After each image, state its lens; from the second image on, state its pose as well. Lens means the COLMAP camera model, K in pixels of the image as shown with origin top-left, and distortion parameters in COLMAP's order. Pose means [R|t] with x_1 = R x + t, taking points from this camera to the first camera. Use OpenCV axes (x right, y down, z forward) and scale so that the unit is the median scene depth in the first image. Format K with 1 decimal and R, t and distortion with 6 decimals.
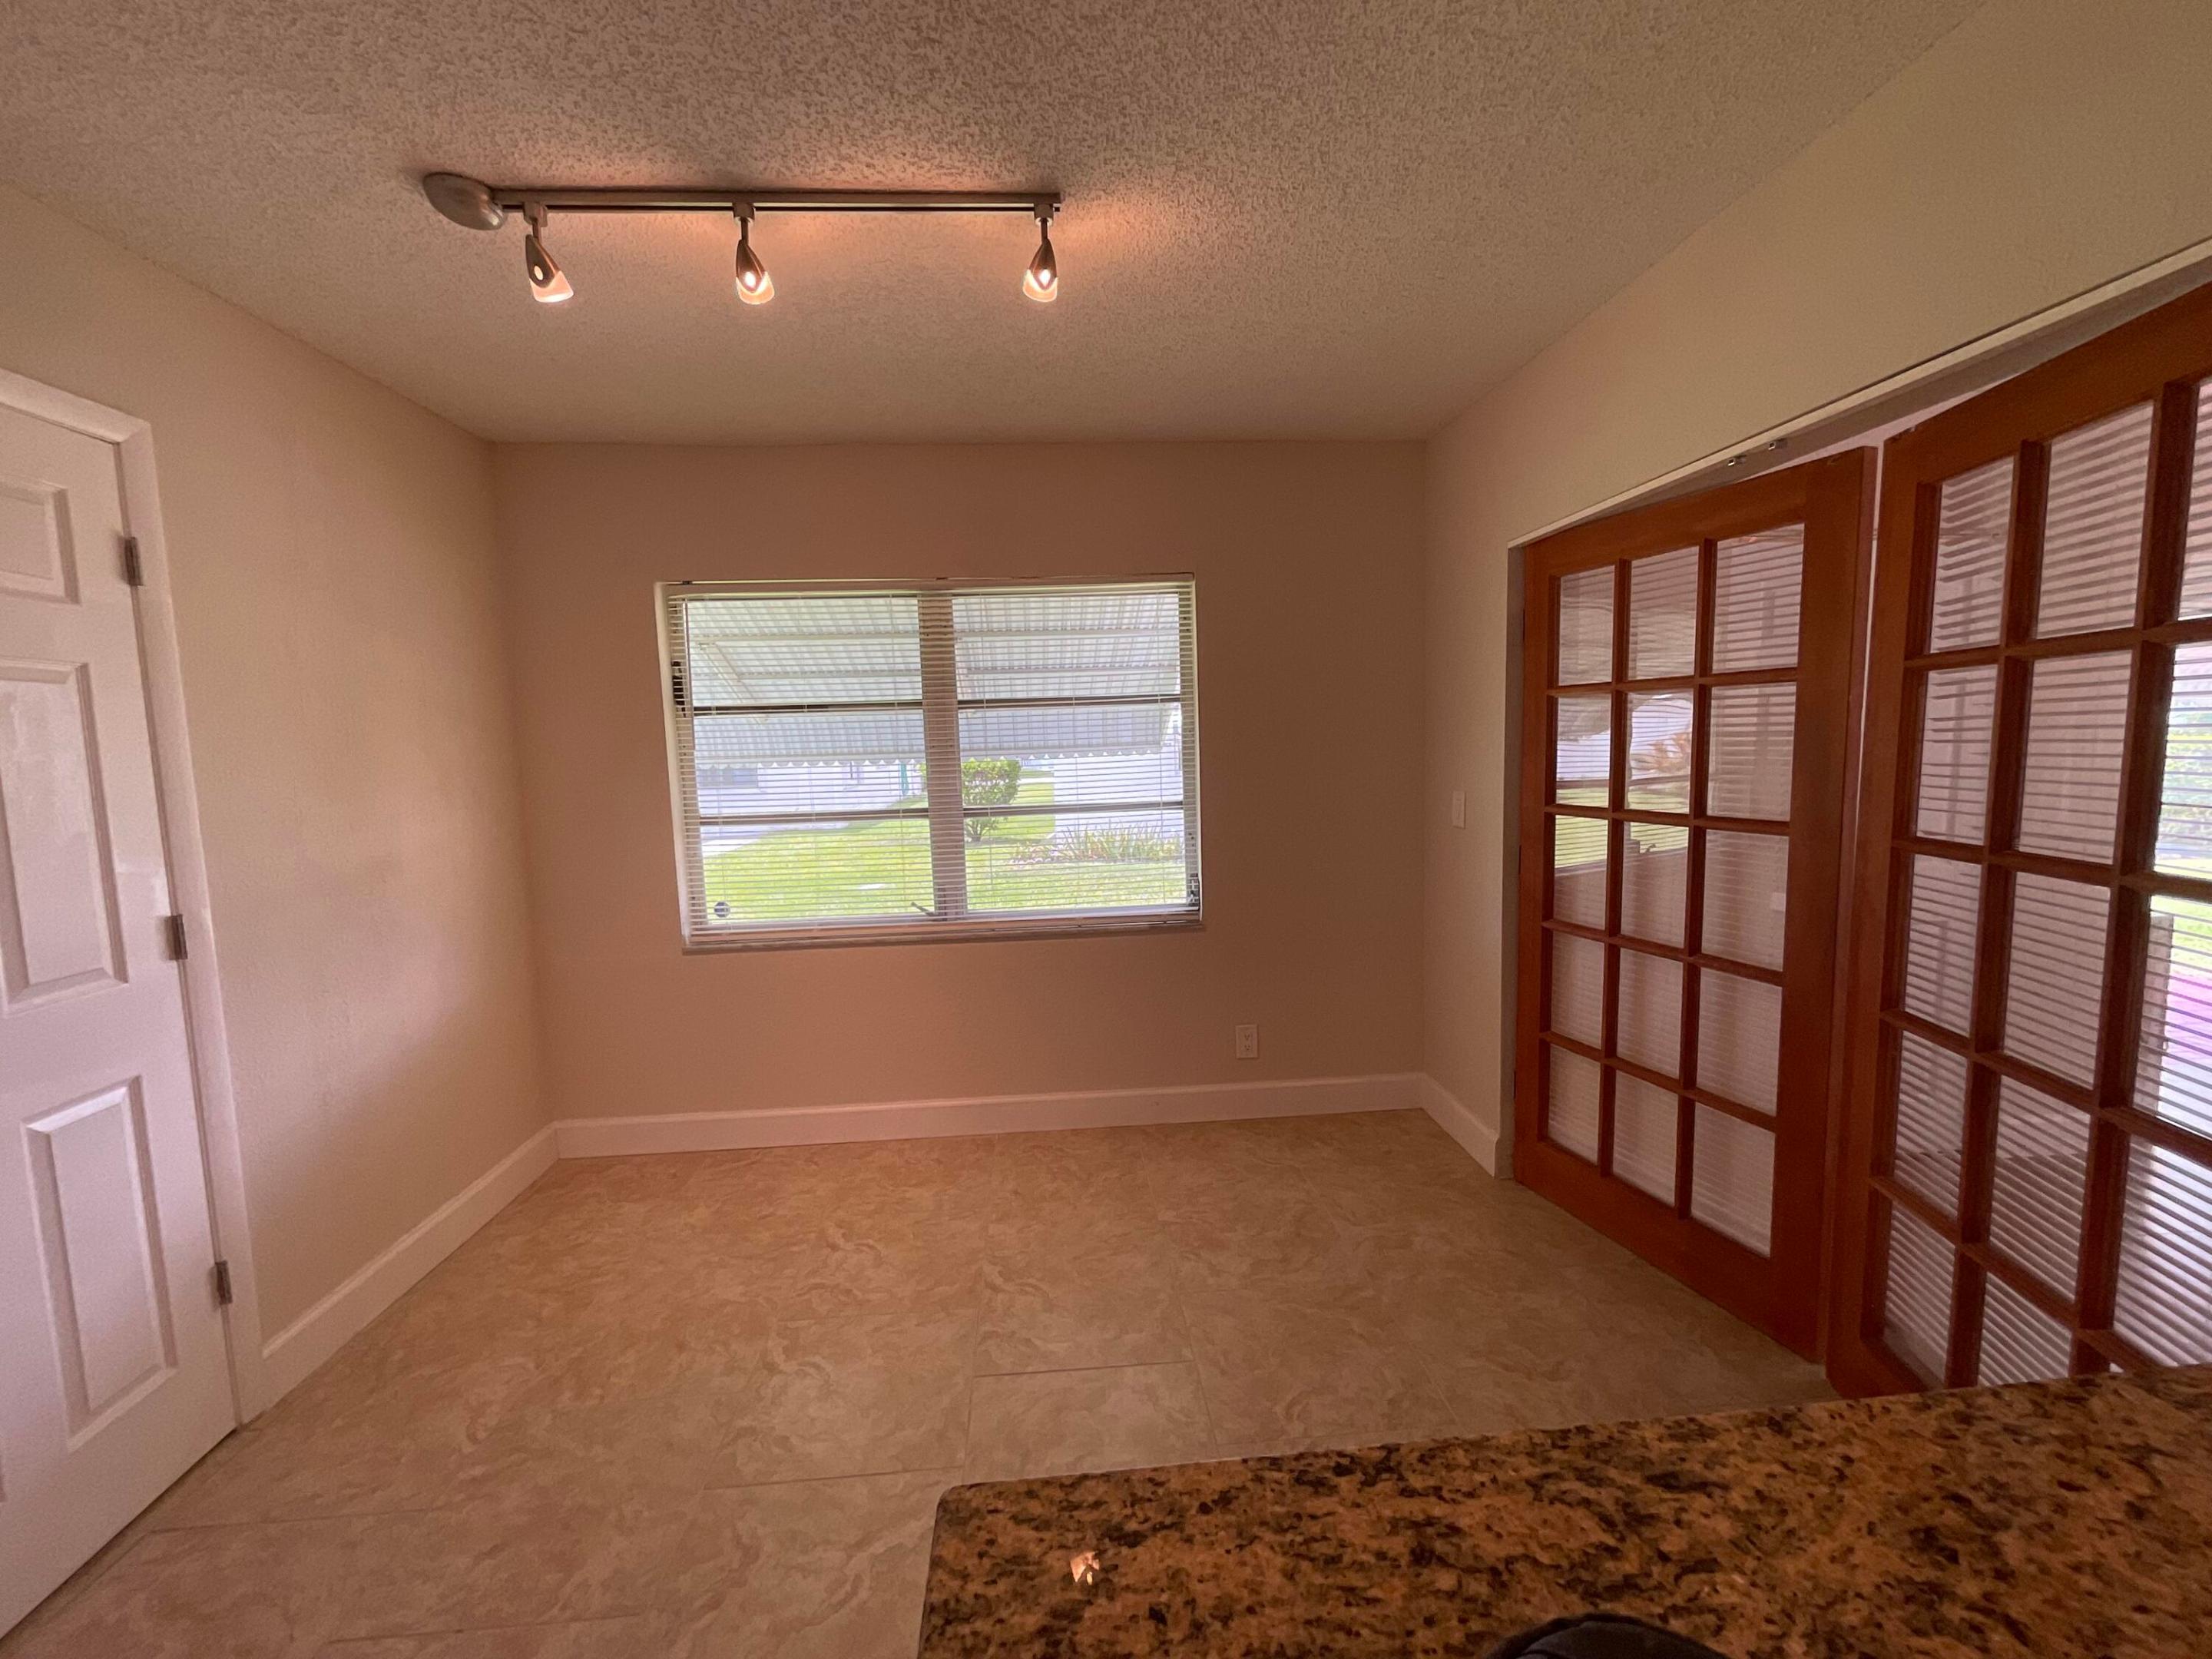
lens RADIAL K [[906.6, 0, 1102.0], [0, 906.6, 825.8], [0, 0, 1]] dist [0.001942, 0.000175]
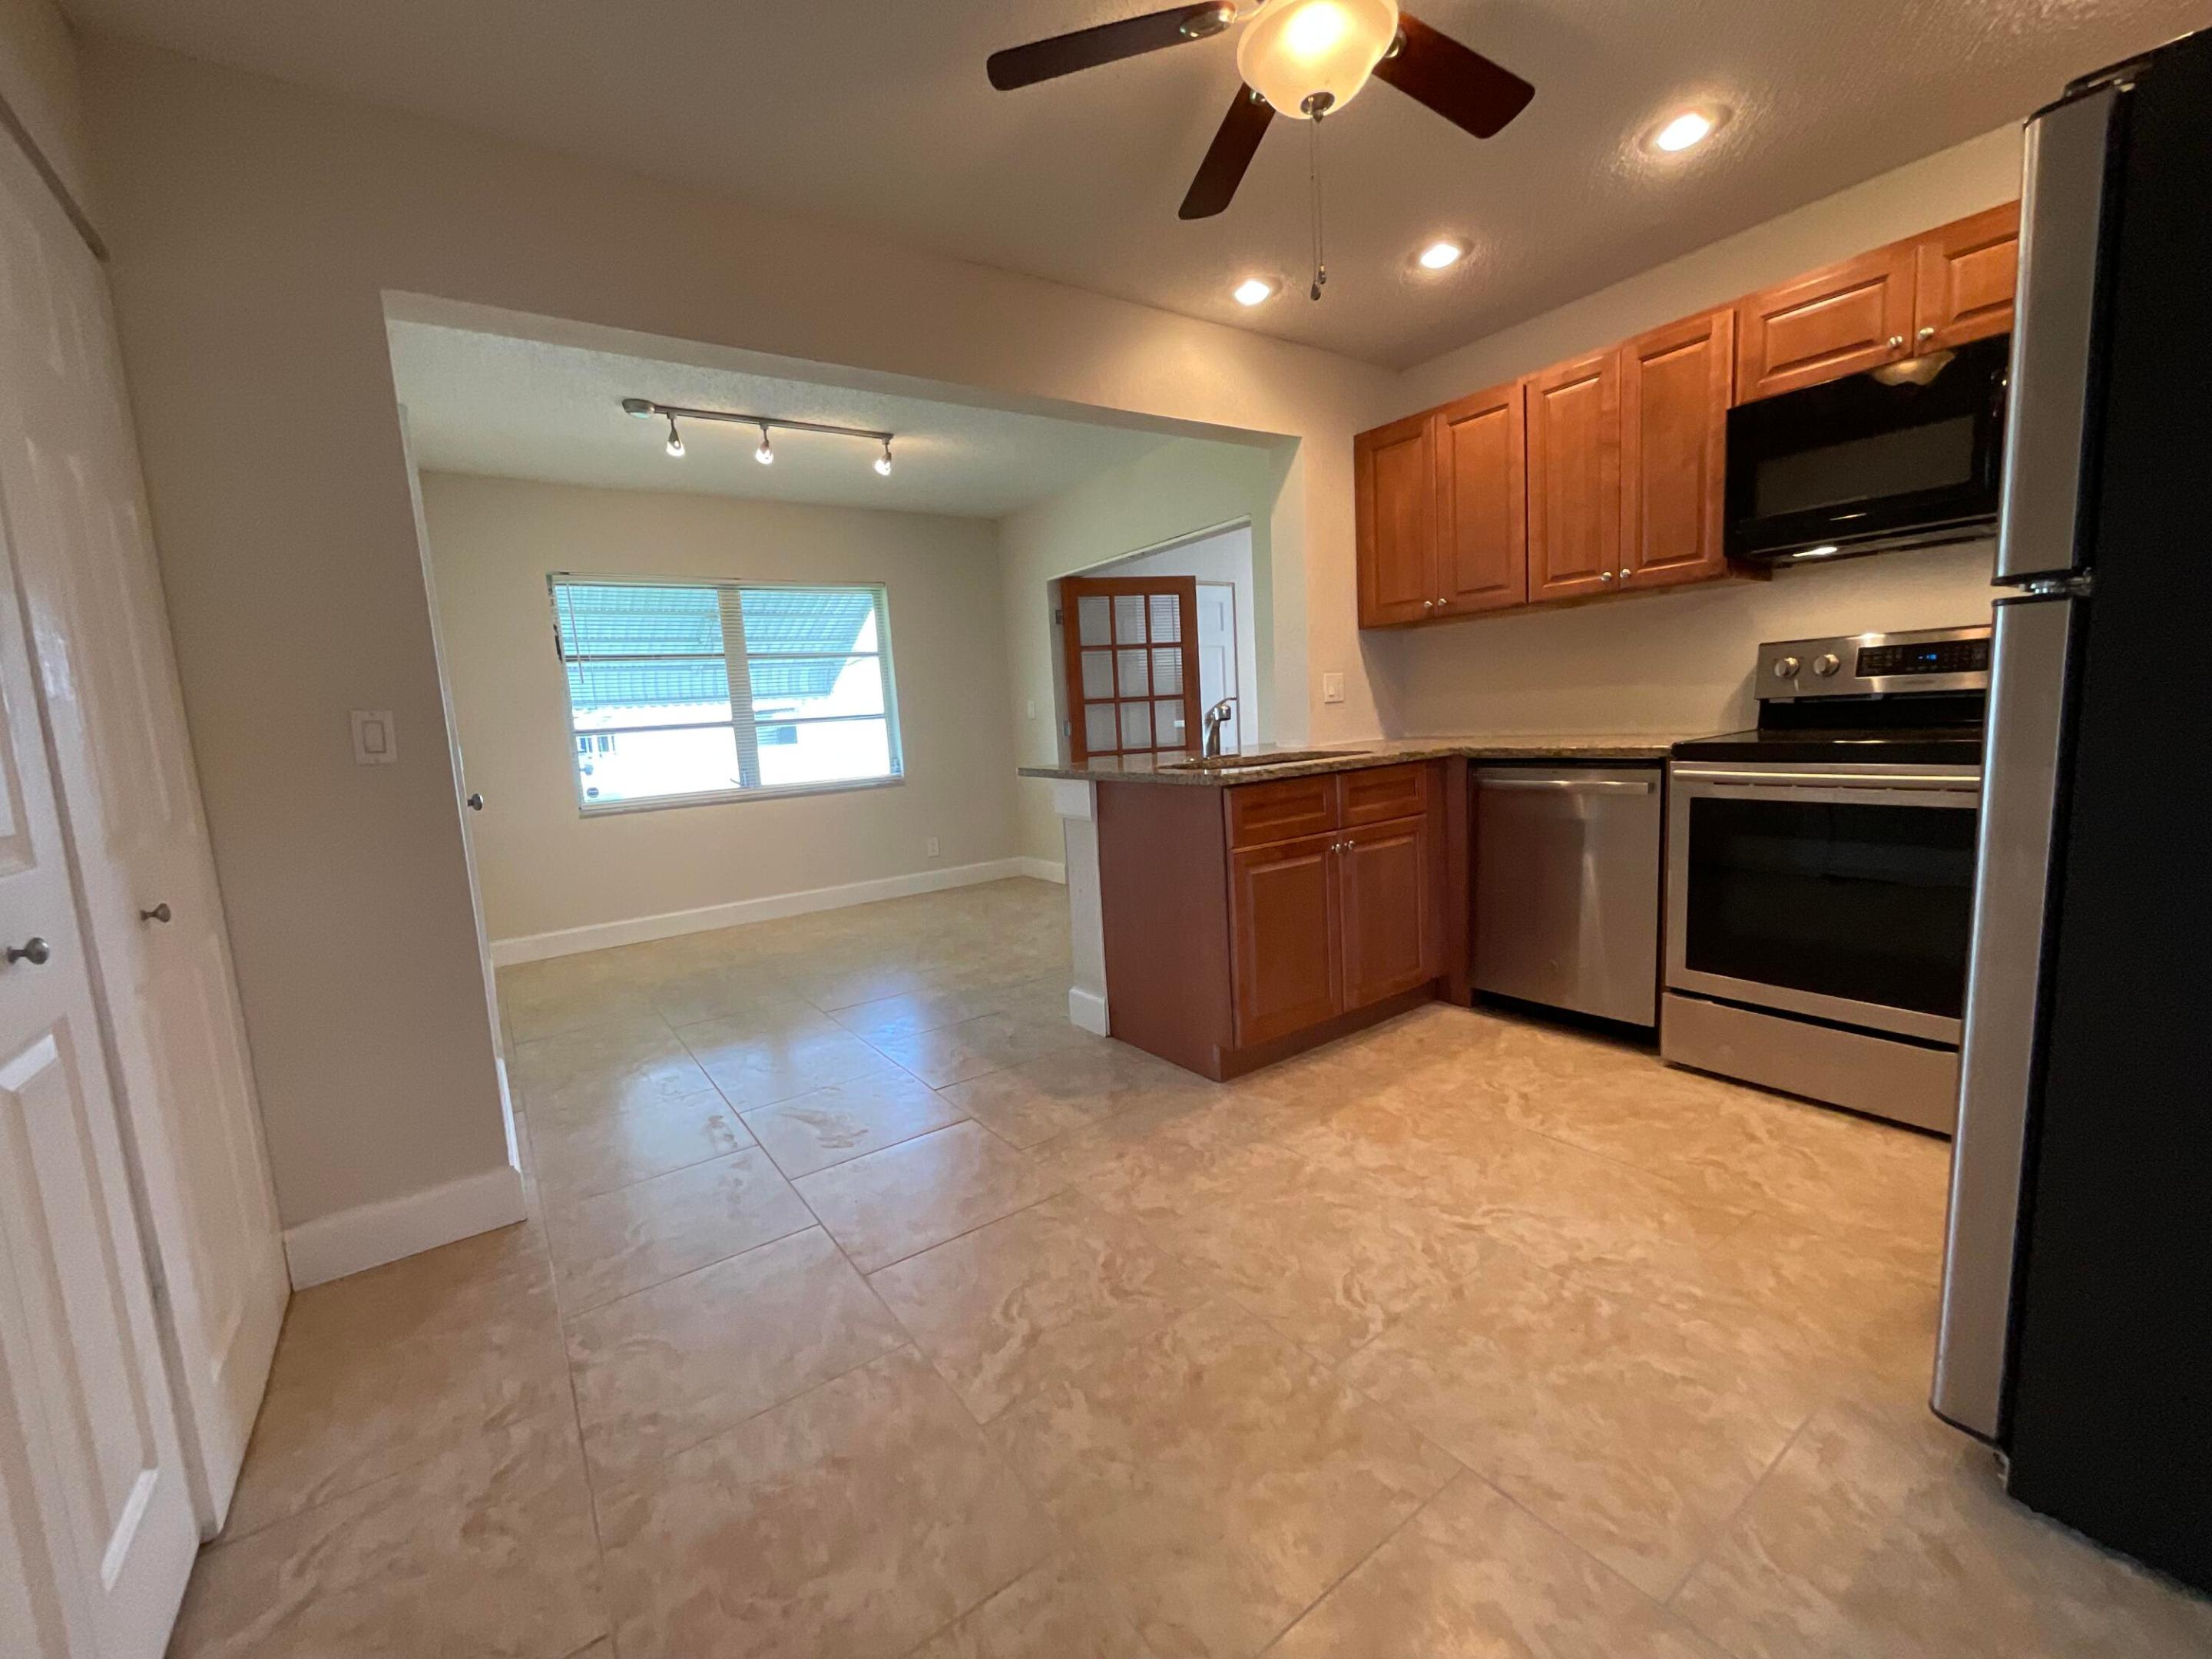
lens RADIAL K [[900.4, 0, 1102.1], [0, 900.4, 827.4], [0, 0, 1]] dist [-0.002178, 0.000275]
pose [[0.853174, -0.088486, 0.514067, -0.927183], [0.087618, 0.995815, 0.025994, 0.363861], [-0.514215, 0.022864, 0.857356, -1.394777]]
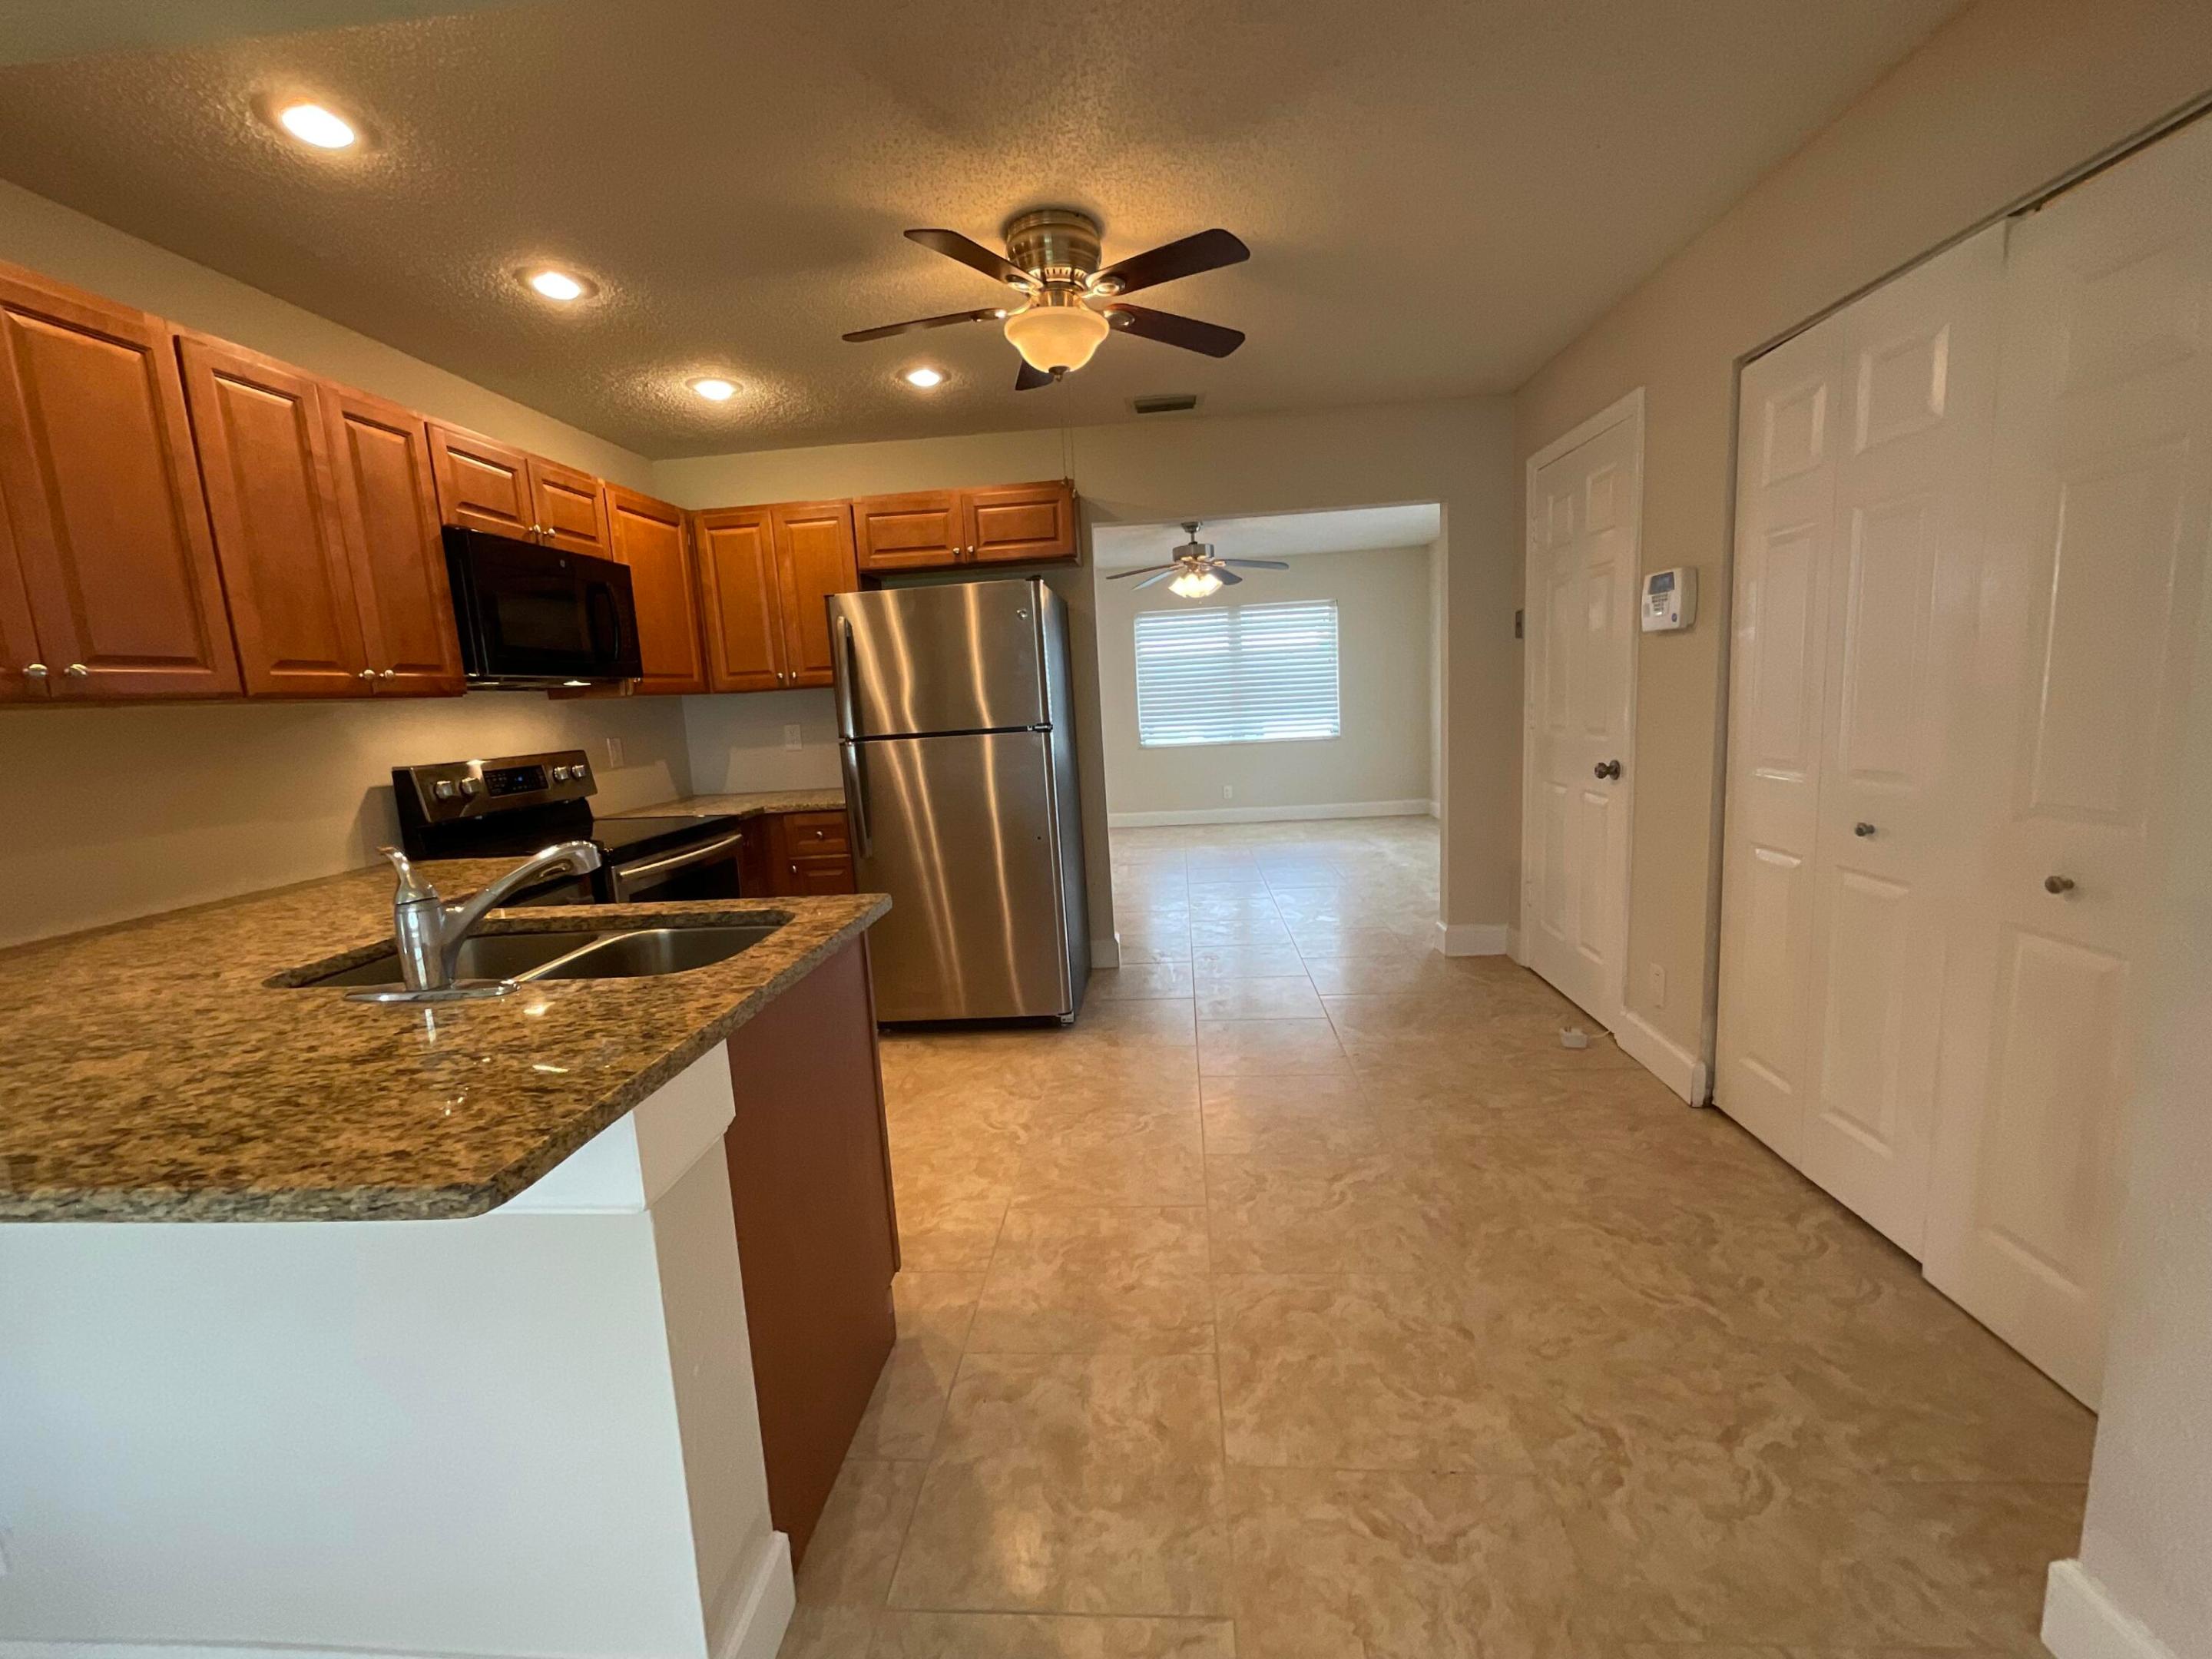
lens RADIAL K [[903.2, 0, 1104.6], [0, 903.2, 824.1], [0, 0, 1]] dist [-0.000416, 0.000604]
pose [[-0.986244, 0.061919, 0.153258, -0.447838], [0.097522, 0.966589, 0.237054, 0.023942], [-0.133460, 0.248740, -0.959332, 0.716116]]
